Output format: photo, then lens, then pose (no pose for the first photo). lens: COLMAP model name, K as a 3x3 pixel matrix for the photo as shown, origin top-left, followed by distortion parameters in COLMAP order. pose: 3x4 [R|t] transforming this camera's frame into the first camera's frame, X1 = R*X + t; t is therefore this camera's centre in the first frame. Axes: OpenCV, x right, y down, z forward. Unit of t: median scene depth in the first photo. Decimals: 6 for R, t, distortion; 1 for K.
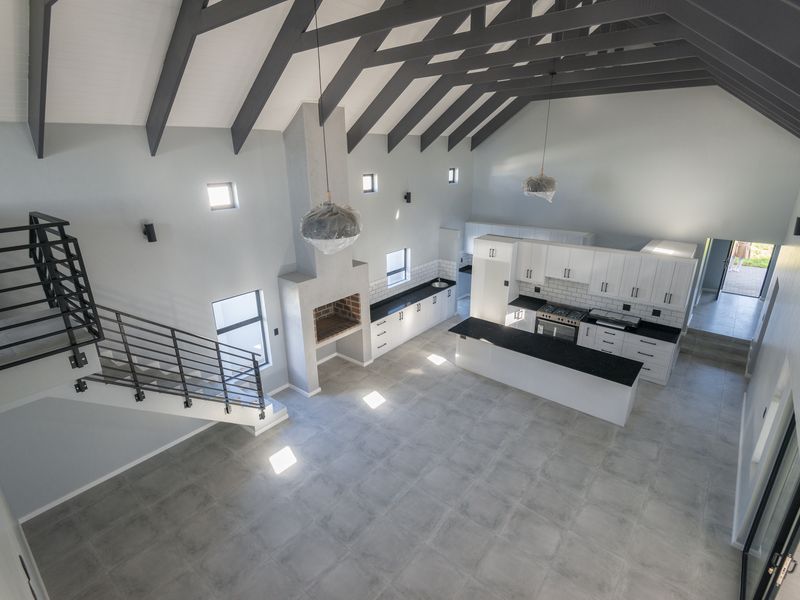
lens RADIAL K [[402.9, 0, 400.0], [0, 402.9, 300.0], [0, 0, 1]] dist [0.042188, -0.035608]
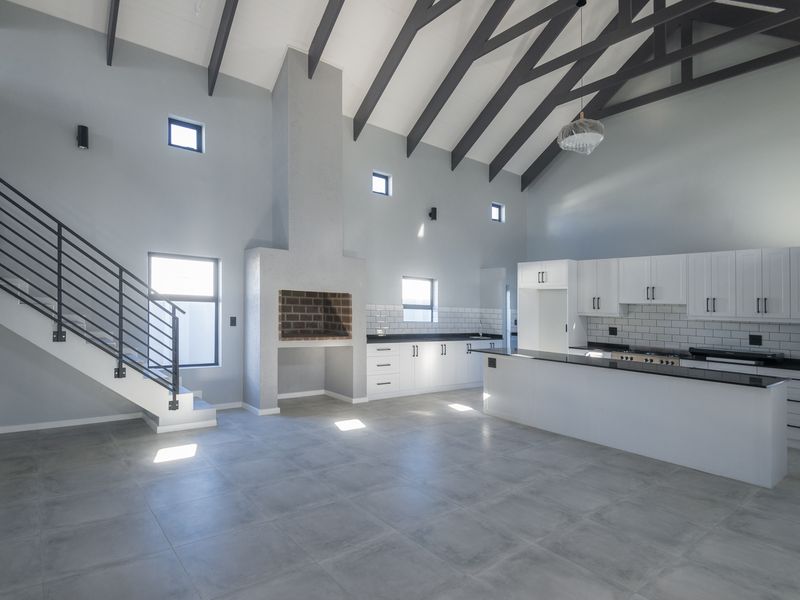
lens RADIAL K [[447.3, 0, 385.7], [0, 447.3, 292.7], [0, 0, 1]] dist [0.025799, -0.024522]
pose [[0.977337, 0.013439, -0.211263, 0.170372], [-0.086209, 0.936747, -0.339225, 0.310770], [0.193341, 0.349750, 0.916676, 0.263200]]
